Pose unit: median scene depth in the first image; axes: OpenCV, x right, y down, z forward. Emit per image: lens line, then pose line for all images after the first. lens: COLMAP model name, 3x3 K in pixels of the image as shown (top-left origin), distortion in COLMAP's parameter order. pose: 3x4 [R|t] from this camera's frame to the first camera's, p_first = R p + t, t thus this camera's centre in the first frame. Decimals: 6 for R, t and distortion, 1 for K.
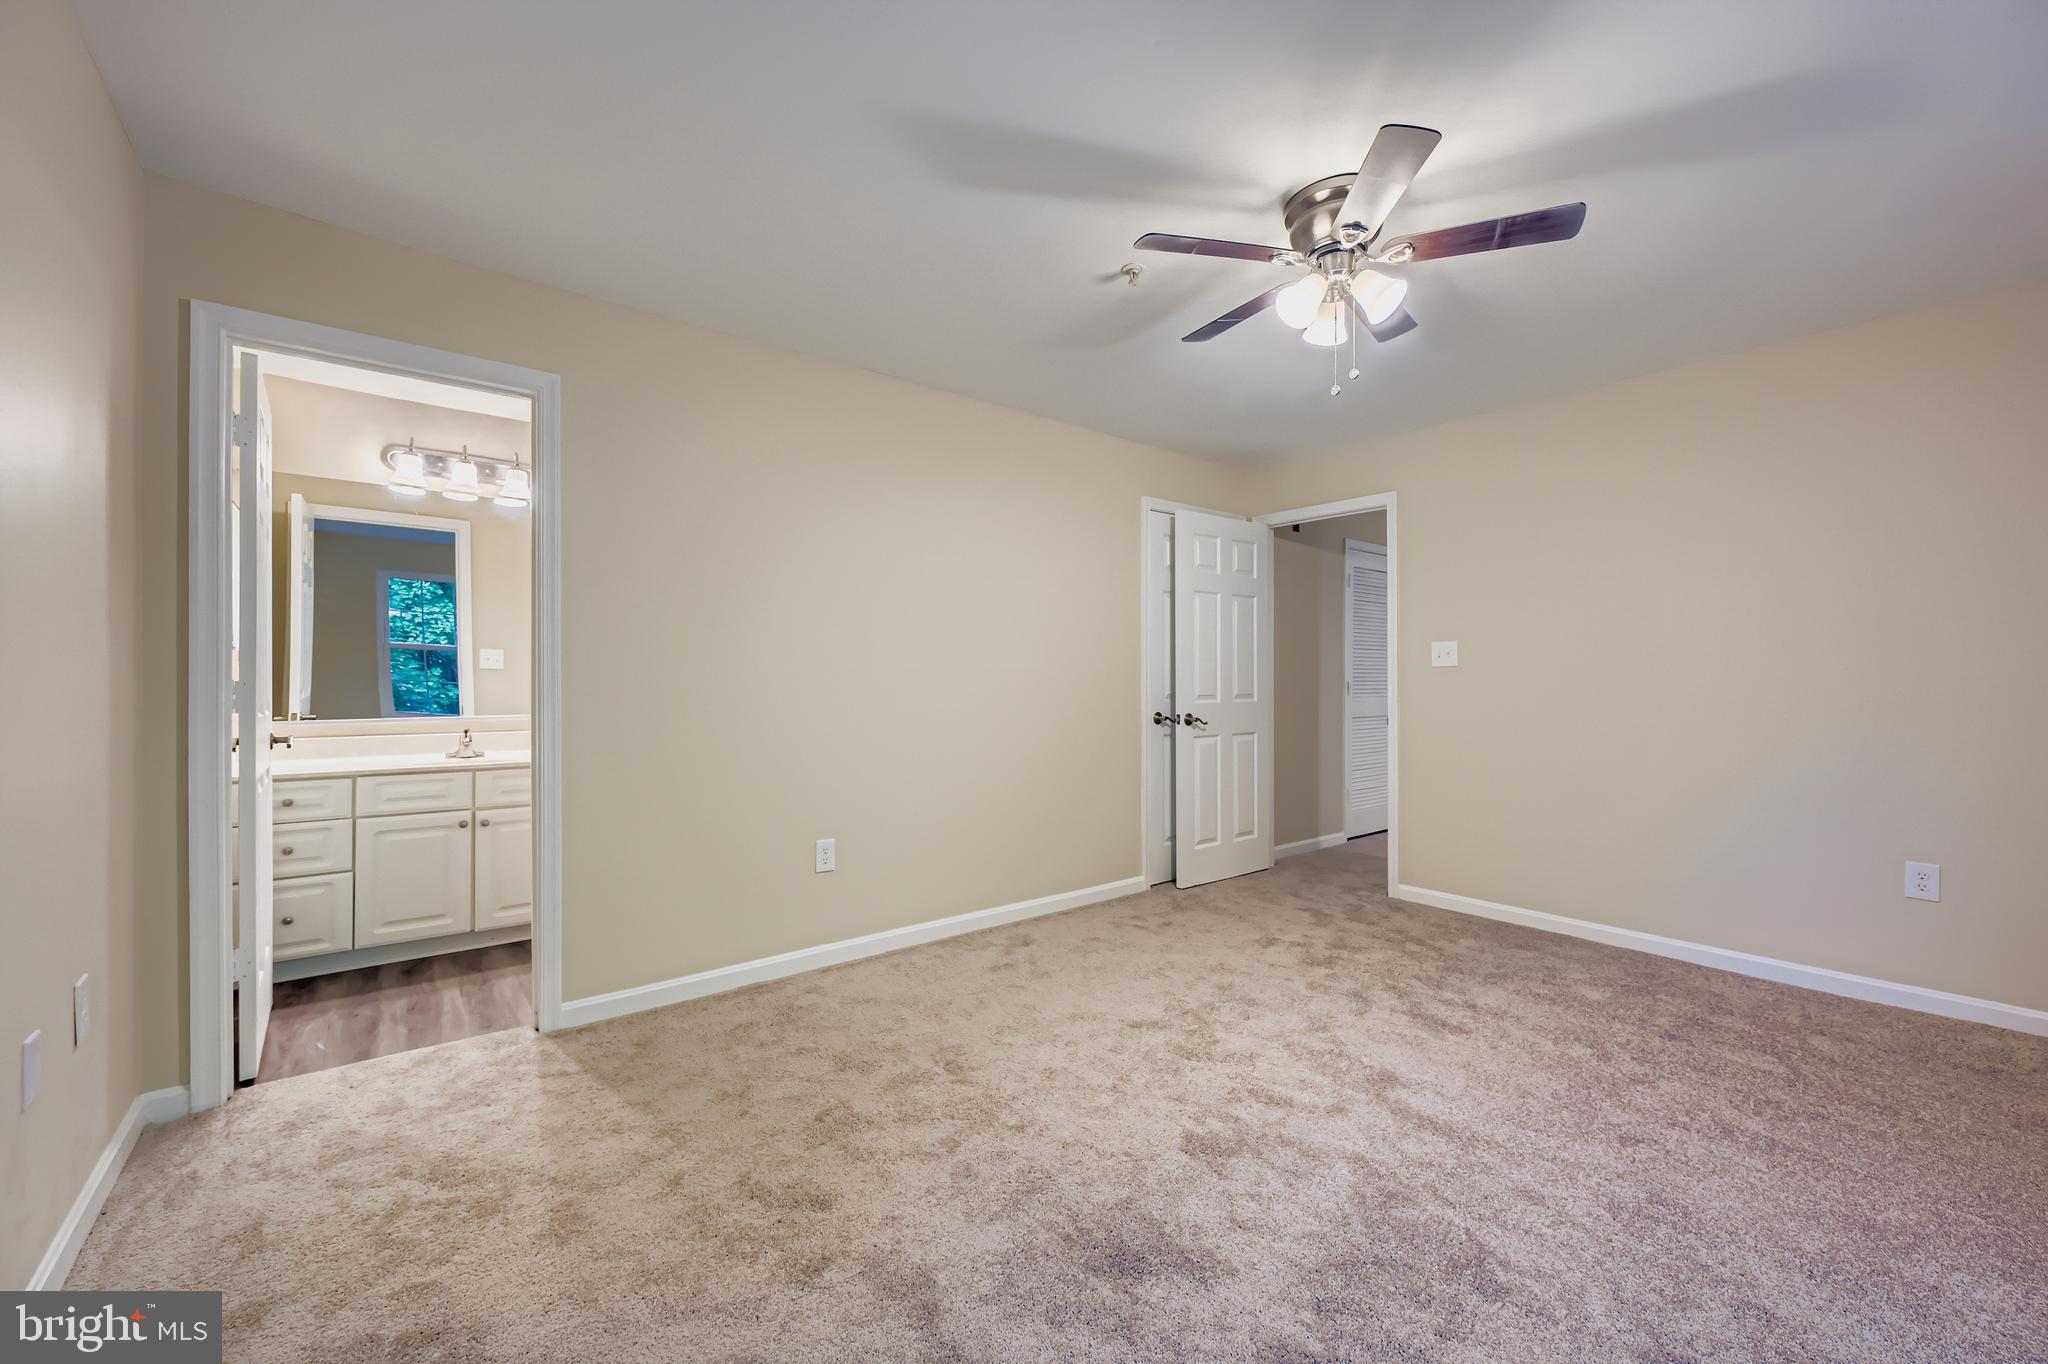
lens RADIAL K [[810.7, 0, 1026.7], [0, 810.7, 680.4], [0, 0, 1]] dist [0.001363, 0.000043]
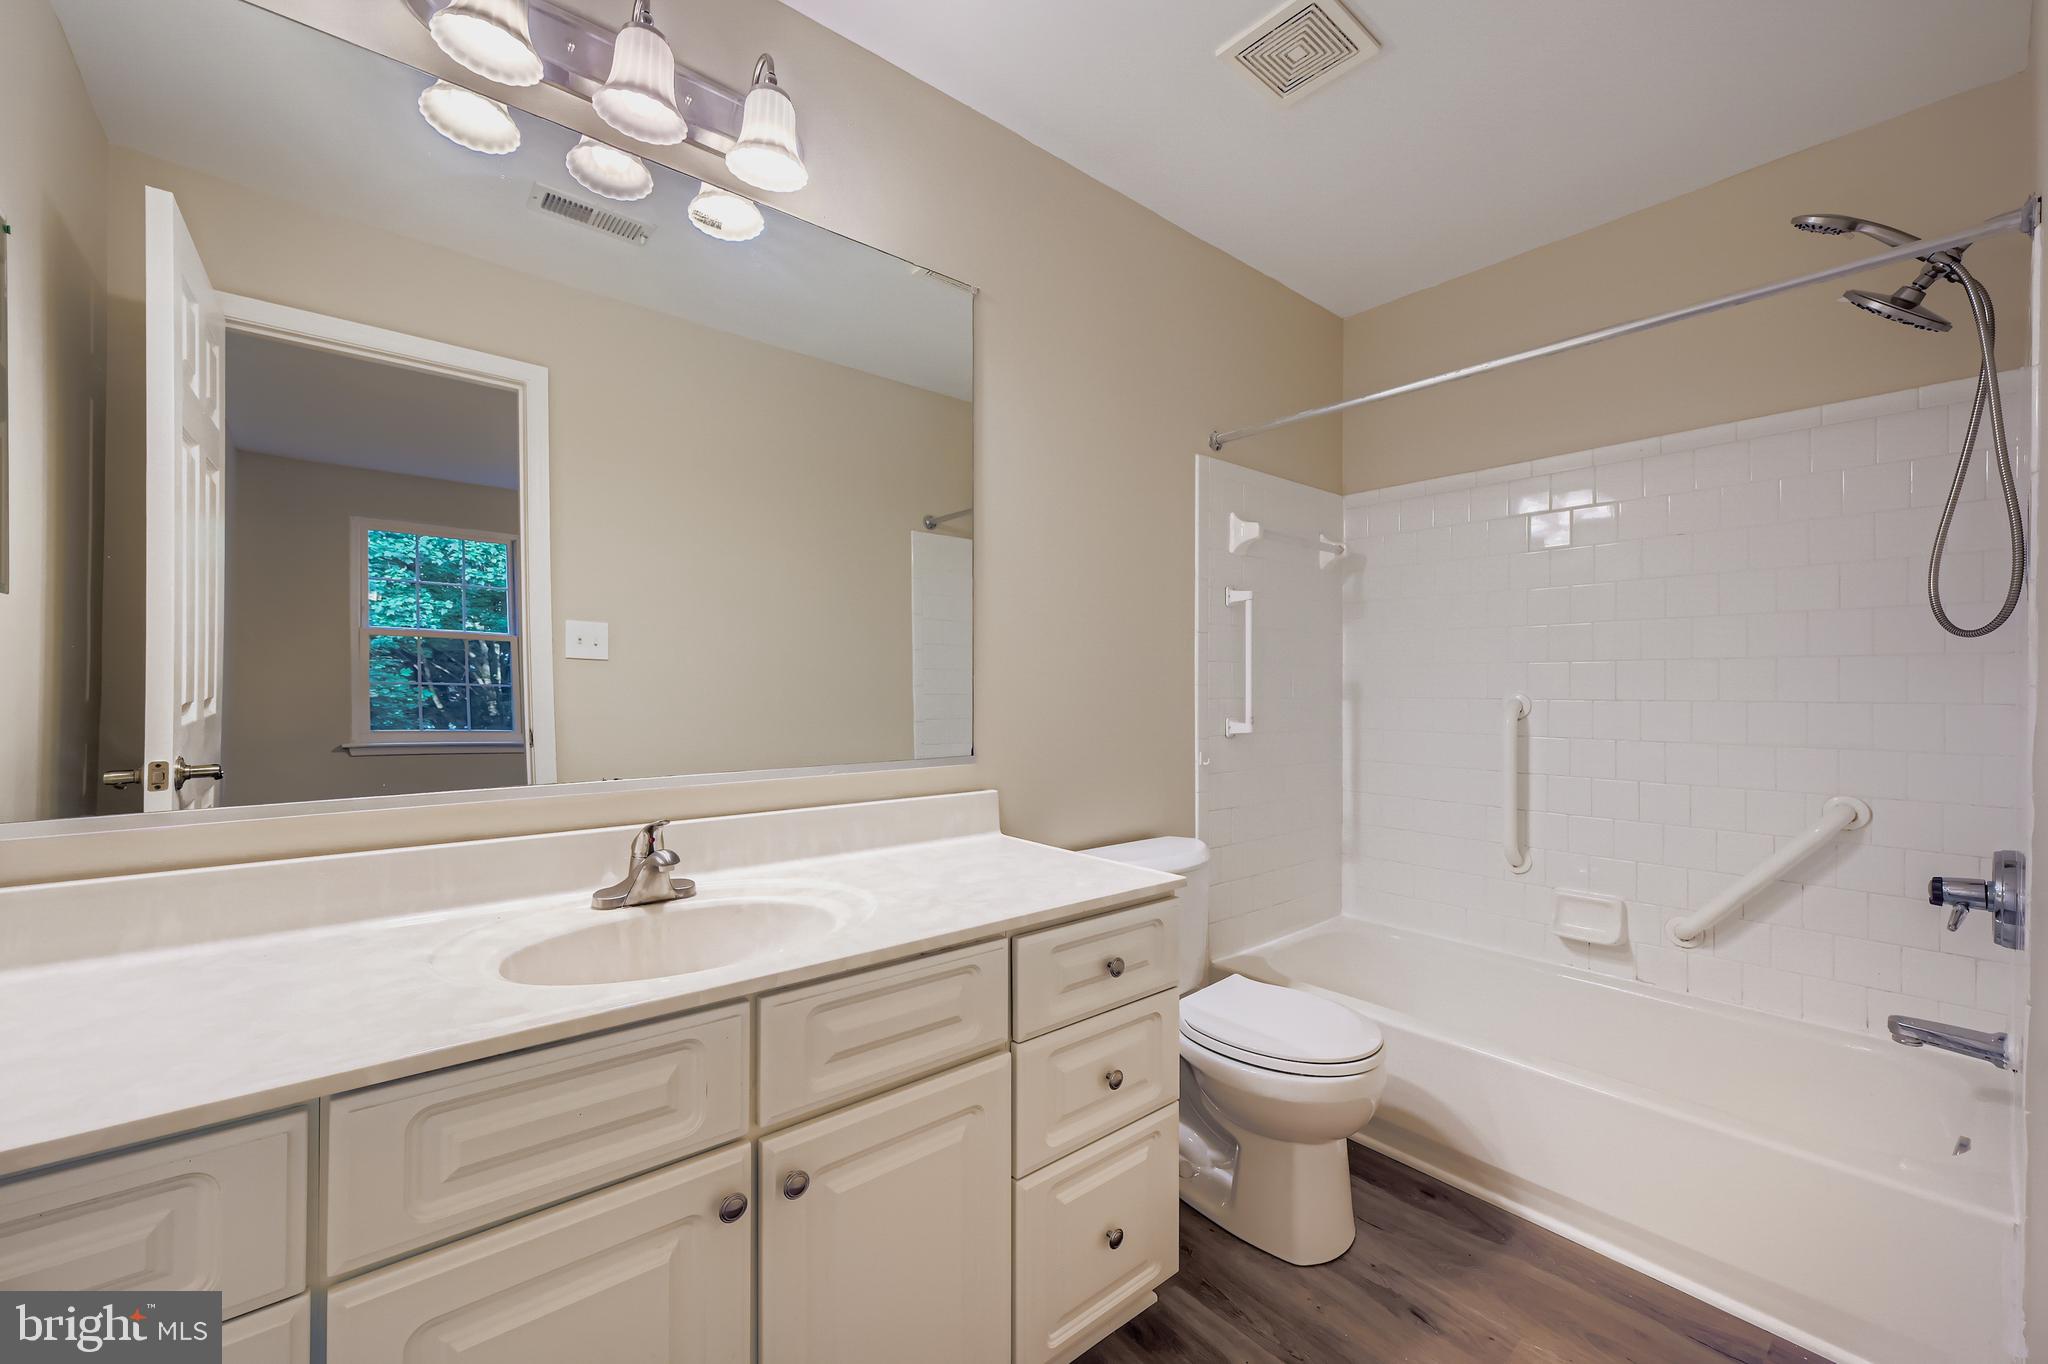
lens RADIAL K [[810.7, 0, 1026.7], [0, 810.7, 680.4], [0, 0, 1]] dist [0.001363, 0.000043]
pose [[0.999602, -0.003148, 0.028044, -0.394294], [0.003157, 0.999995, -0.000271, 0.001540], [-0.028043, 0.000359, 0.999607, 0.475486]]
